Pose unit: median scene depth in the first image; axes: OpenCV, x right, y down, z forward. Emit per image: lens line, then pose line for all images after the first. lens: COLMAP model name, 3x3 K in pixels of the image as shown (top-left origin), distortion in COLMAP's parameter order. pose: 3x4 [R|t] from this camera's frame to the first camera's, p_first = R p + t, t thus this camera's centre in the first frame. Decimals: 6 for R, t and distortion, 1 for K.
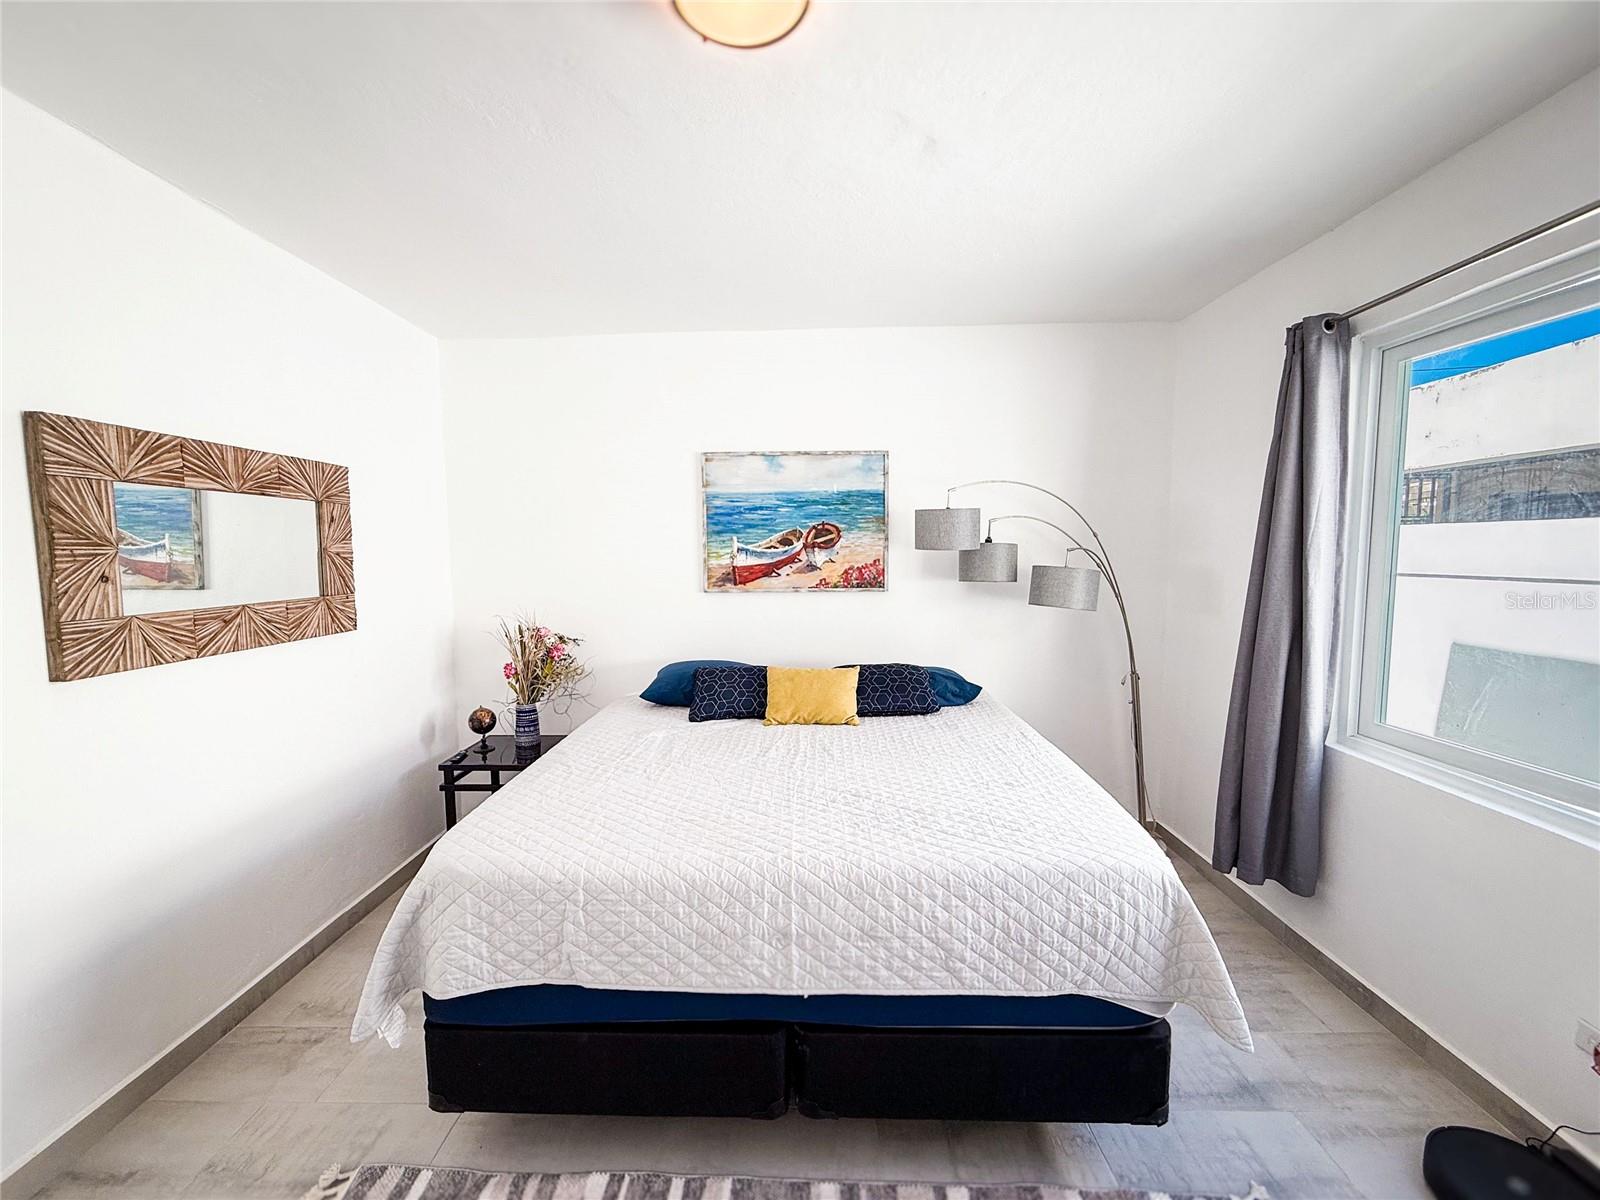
lens RADIAL K [[646.6, 0, 760.7], [0, 646.6, 600.6], [0, 0, 1]] dist [0.000289, 0.000109]
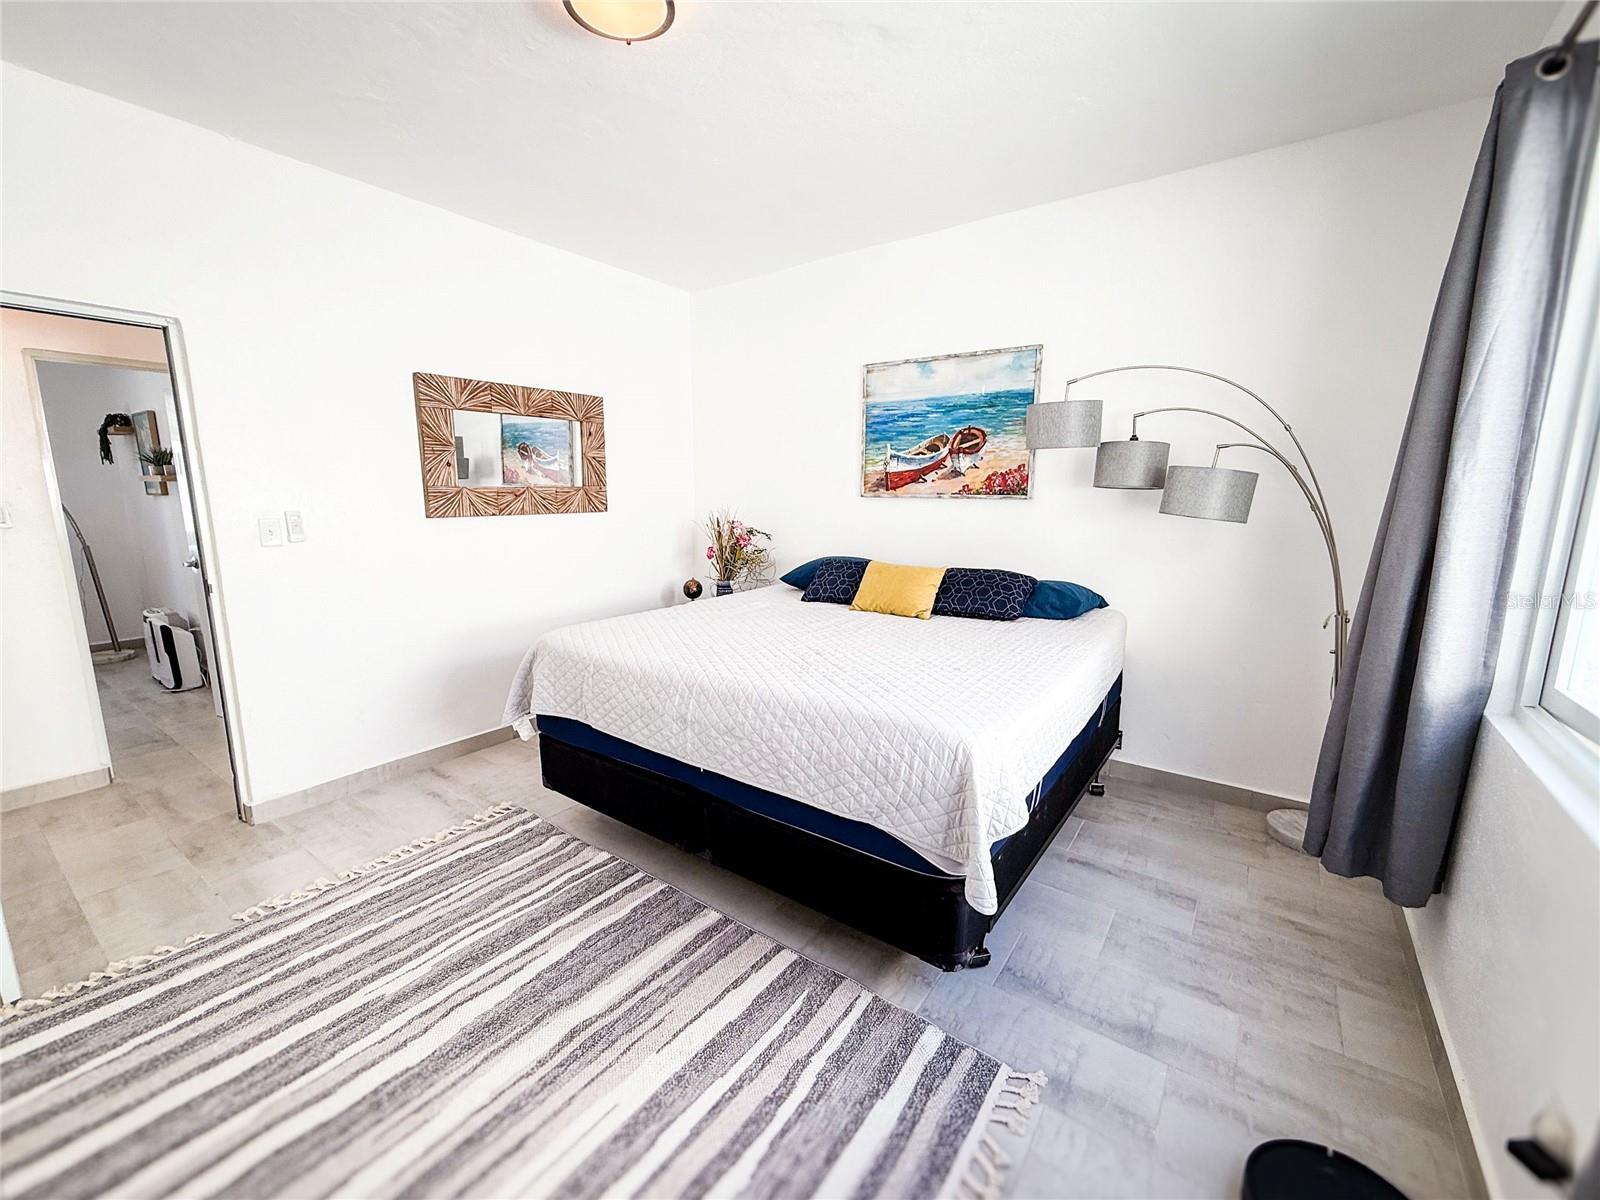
lens RADIAL K [[646.6, 0, 760.7], [0, 646.6, 600.6], [0, 0, 1]] dist [0.000289, 0.000109]
pose [[0.817525, 0.114093, -0.564479, 0.445010], [-0.058242, 0.991533, 0.116058, 0.048299], [0.572941, -0.062004, 0.817248, -0.005348]]
